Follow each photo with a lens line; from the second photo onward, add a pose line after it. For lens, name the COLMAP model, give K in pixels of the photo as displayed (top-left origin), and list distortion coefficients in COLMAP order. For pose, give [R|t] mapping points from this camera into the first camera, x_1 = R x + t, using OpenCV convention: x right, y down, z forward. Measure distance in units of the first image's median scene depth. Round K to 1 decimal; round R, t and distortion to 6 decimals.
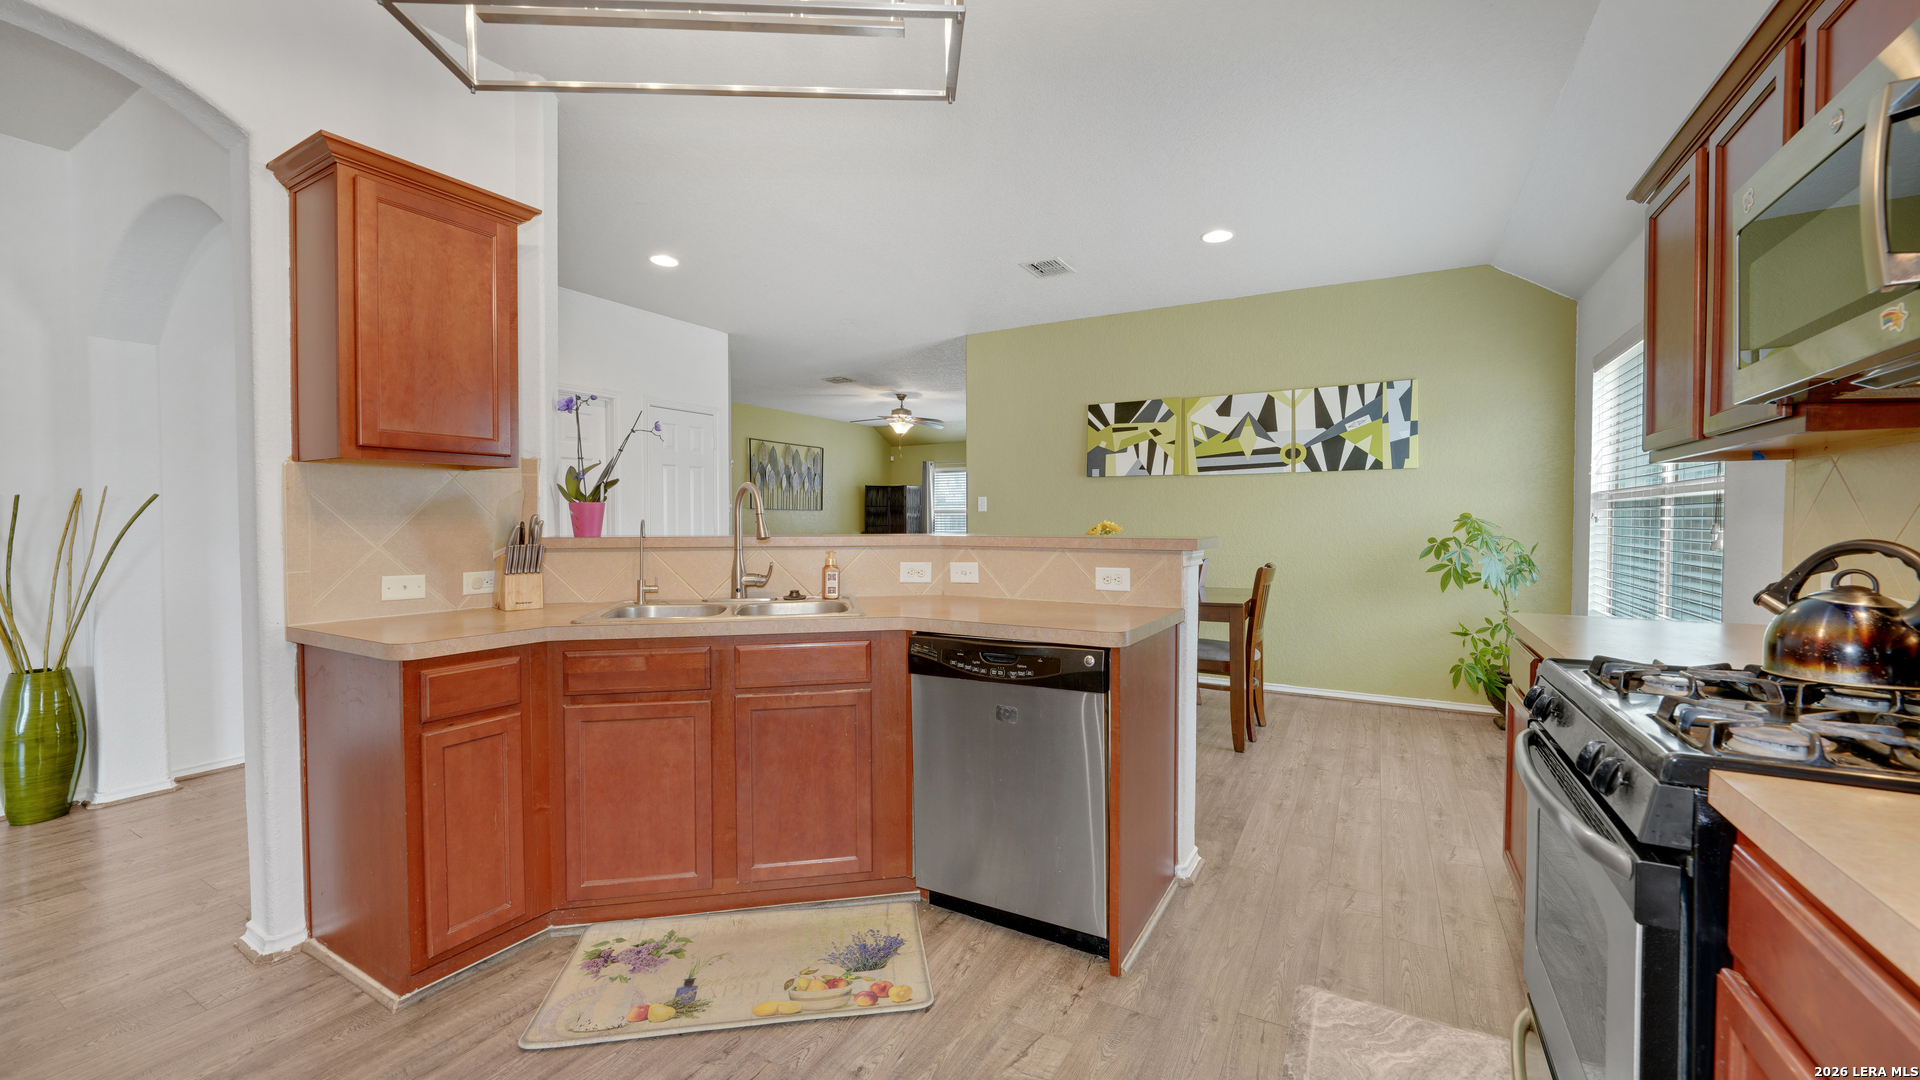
lens RADIAL K [[737.0, 0, 971.1], [0, 737.0, 542.3], [0, 0, 1]] dist [-0.011936, 0.001832]
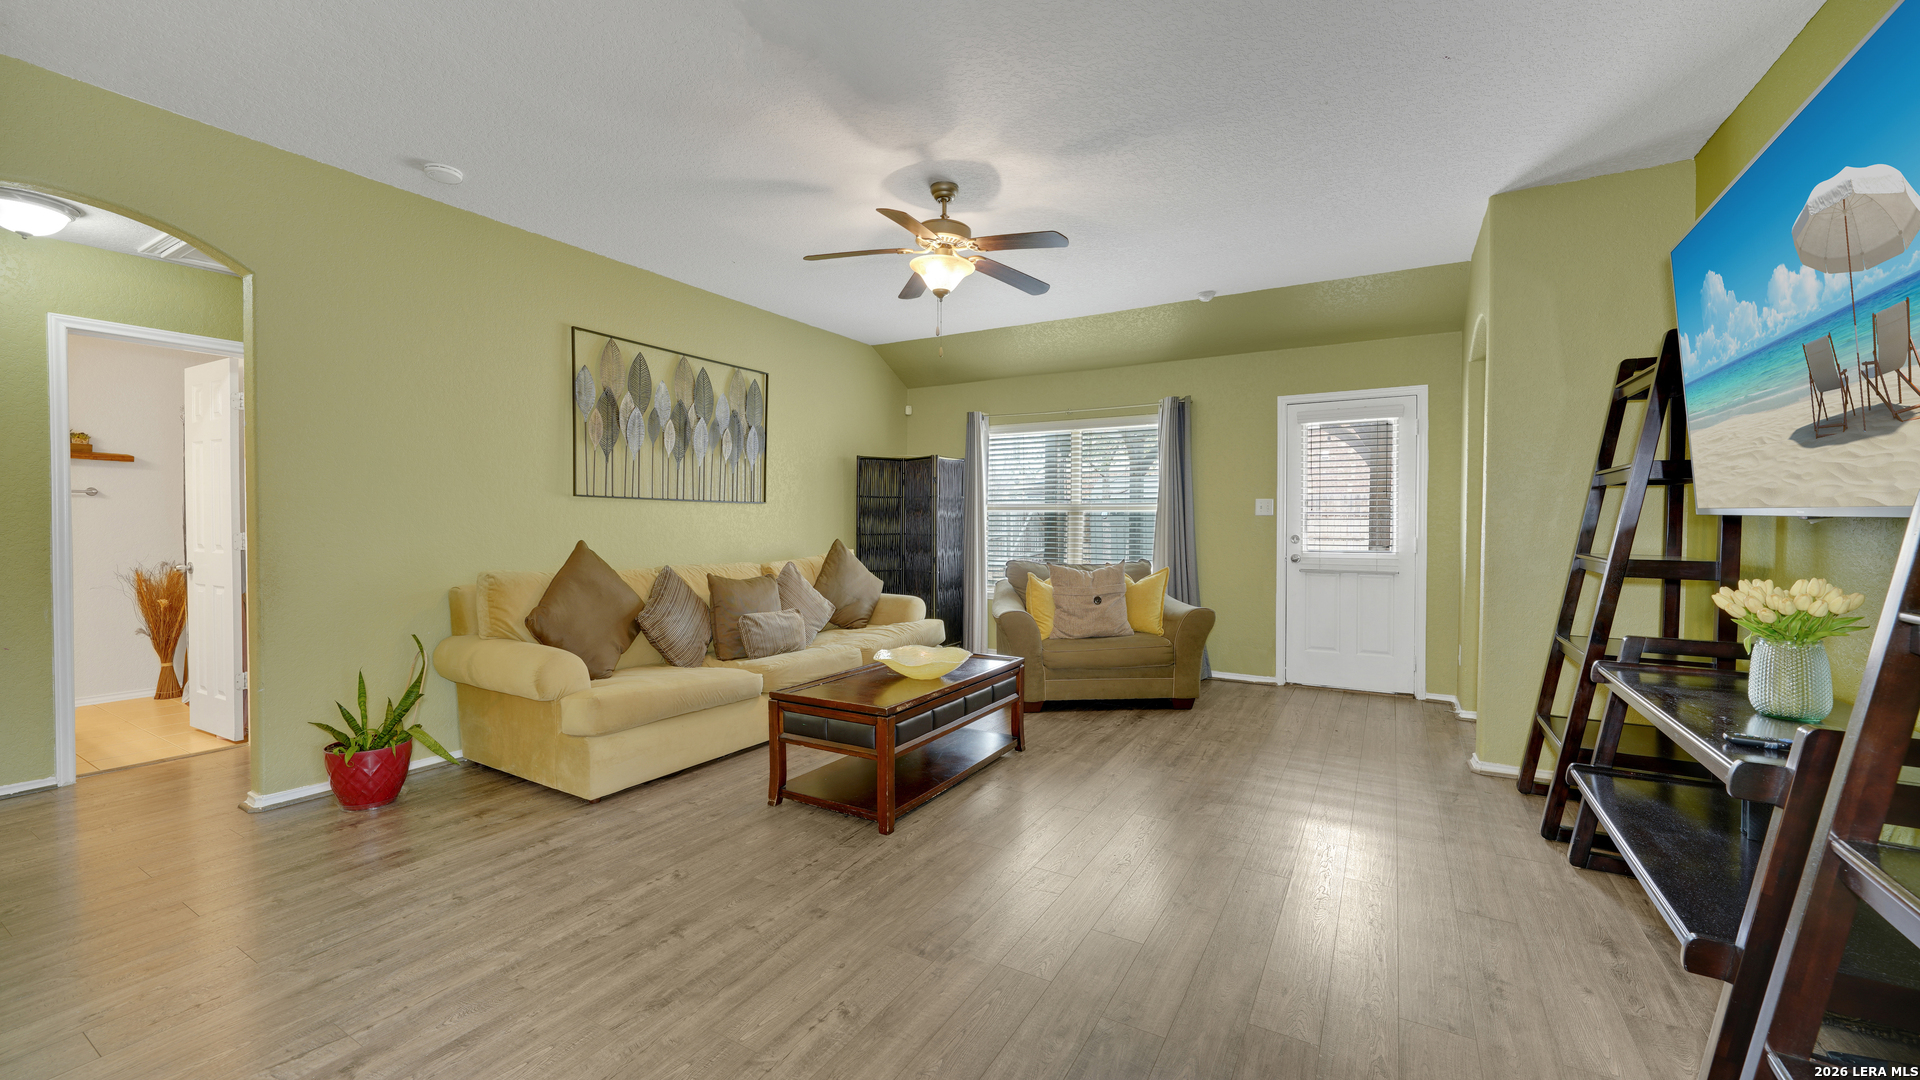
lens RADIAL K [[737.0, 0, 971.1], [0, 737.0, 535.1], [0, 0, 1]] dist [-0.011936, 0.001832]
pose [[0.999958, 0.001186, -0.009131, -0.140829], [-0.001382, 0.999769, -0.021465, -0.028549], [0.009104, 0.021477, 0.999728, 1.161445]]
